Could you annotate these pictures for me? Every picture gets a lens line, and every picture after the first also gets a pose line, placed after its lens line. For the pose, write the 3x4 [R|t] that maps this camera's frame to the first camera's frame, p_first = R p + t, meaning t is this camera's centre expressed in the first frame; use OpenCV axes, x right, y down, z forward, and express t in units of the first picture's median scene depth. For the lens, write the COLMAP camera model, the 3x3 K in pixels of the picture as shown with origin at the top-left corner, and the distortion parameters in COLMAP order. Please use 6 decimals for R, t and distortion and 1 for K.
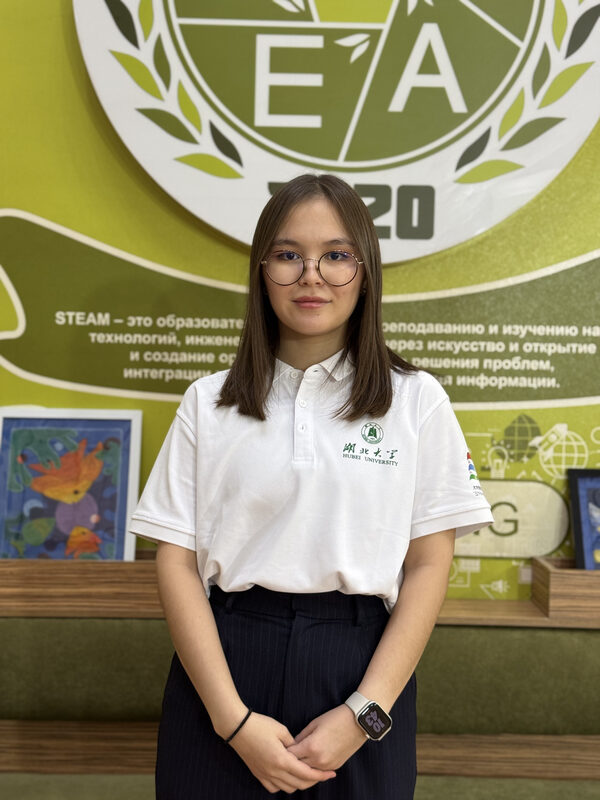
lens RADIAL K [[1103.8, 0, 295.8], [0, 1103.8, 405.8], [0, 0, 1]] dist [0.146972, 0.000000]
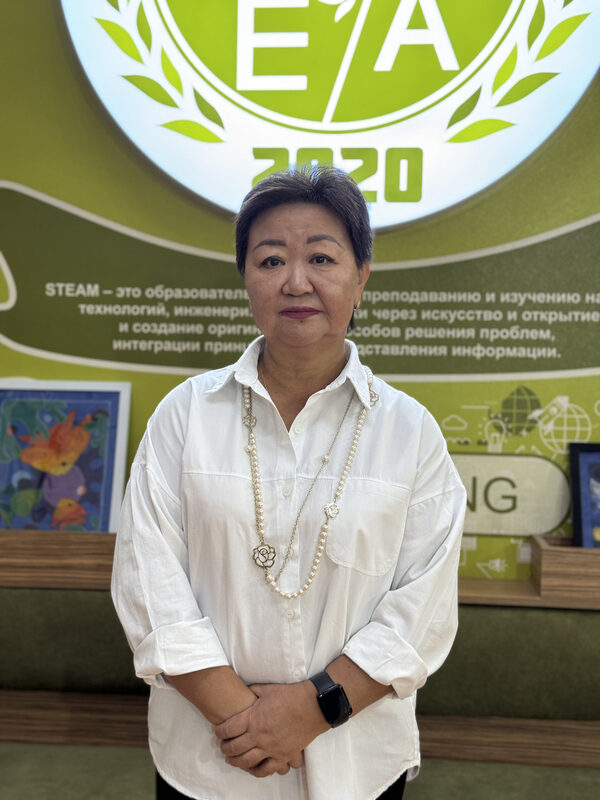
lens RADIAL K [[1103.8, 0, 298.2], [0, 1103.8, 407.7], [0, 0, 1]] dist [0.146972, 0.000000]
pose [[0.995071, 0.001233, -0.099159, 0.108234], [-0.000588, 0.999978, 0.006540, 0.020300], [0.099165, -0.006449, 0.995050, 0.029340]]
